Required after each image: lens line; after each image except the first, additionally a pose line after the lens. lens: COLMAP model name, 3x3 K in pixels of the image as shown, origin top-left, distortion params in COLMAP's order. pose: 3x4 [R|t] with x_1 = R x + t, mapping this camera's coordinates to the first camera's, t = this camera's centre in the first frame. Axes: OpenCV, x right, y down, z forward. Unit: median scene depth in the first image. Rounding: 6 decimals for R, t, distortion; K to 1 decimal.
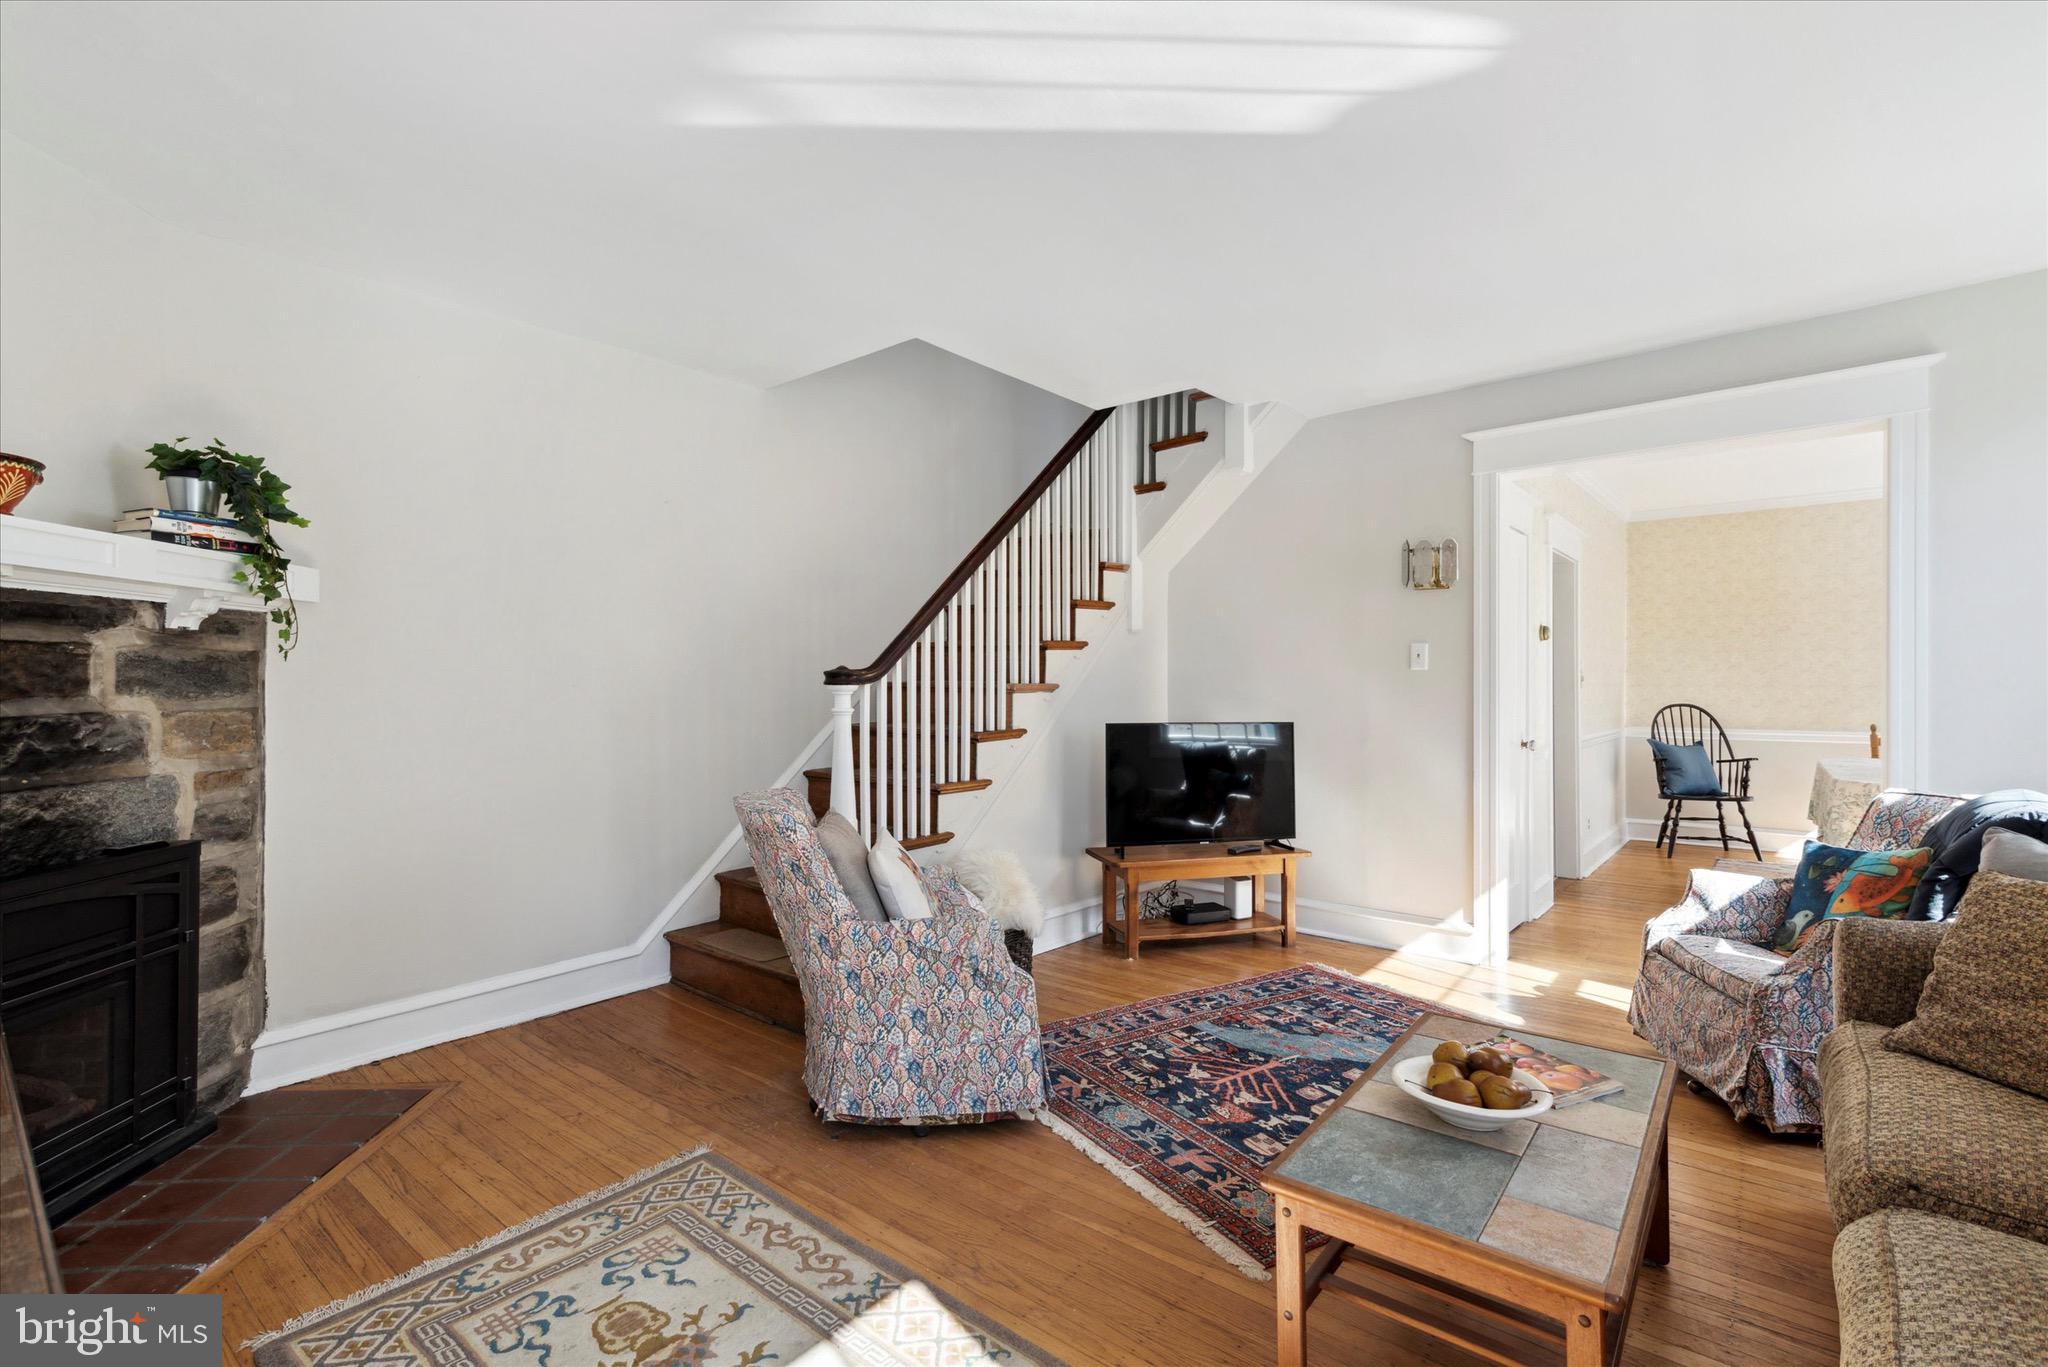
lens RADIAL K [[924.1, 0, 1024.0], [0, 924.1, 683.5], [0, 0, 1]] dist [0.009353, -0.000057]
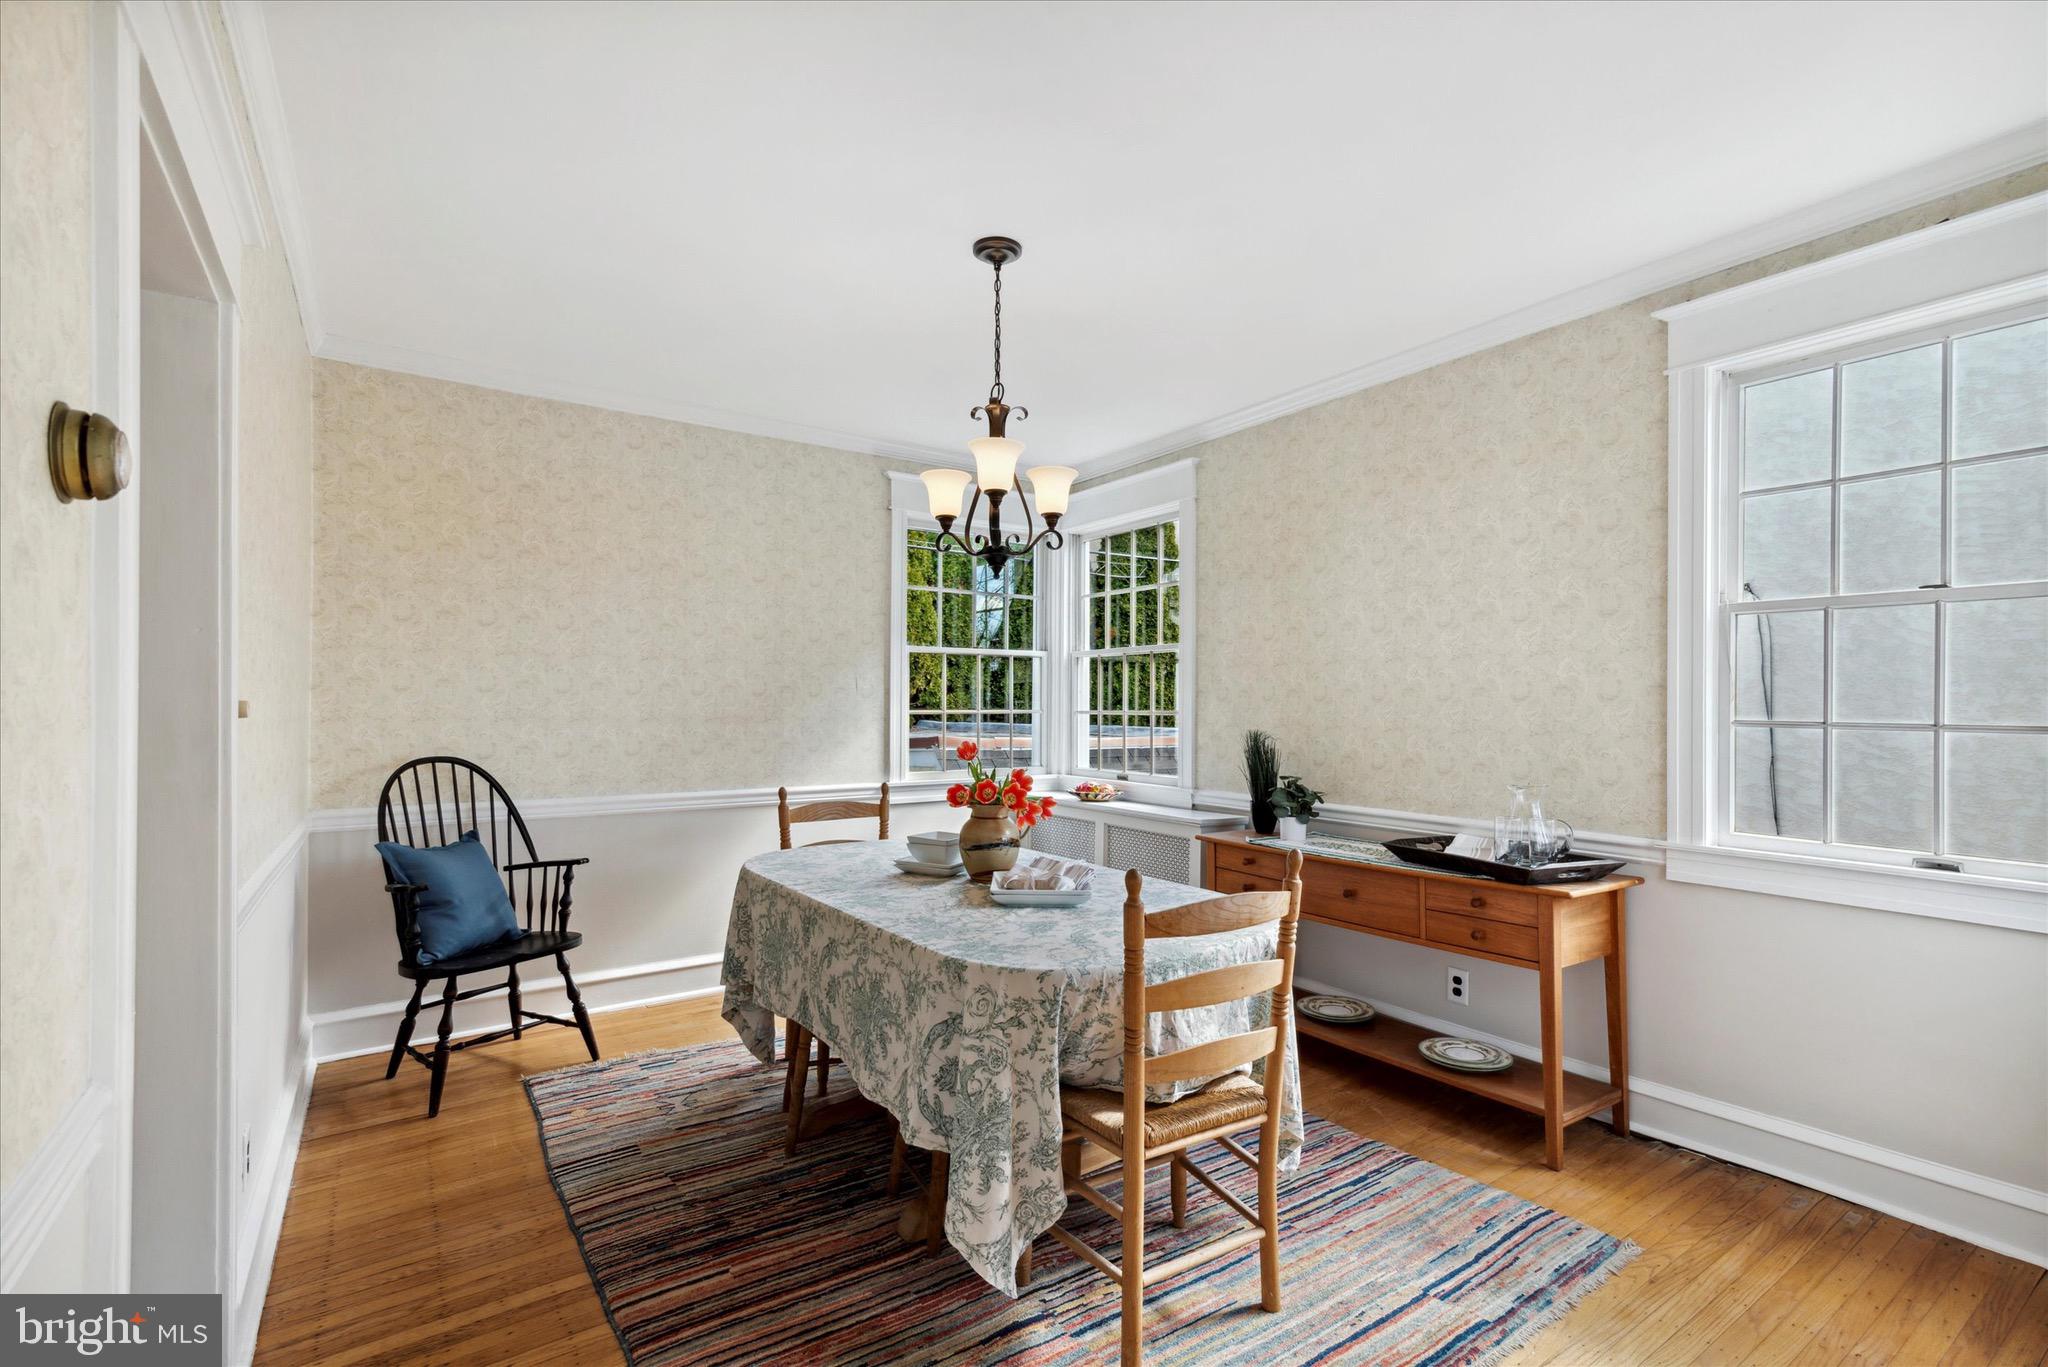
lens RADIAL K [[931.9, 0, 1027.5], [0, 931.9, 702.0], [0, 0, 1]] dist [0.012035, 0.000068]
pose [[0.269187, 0.004242, 0.963079, 0.683992], [-0.005458, 0.999981, -0.002880, -0.015399], [-0.963073, -0.004481, 0.269205, 1.218583]]
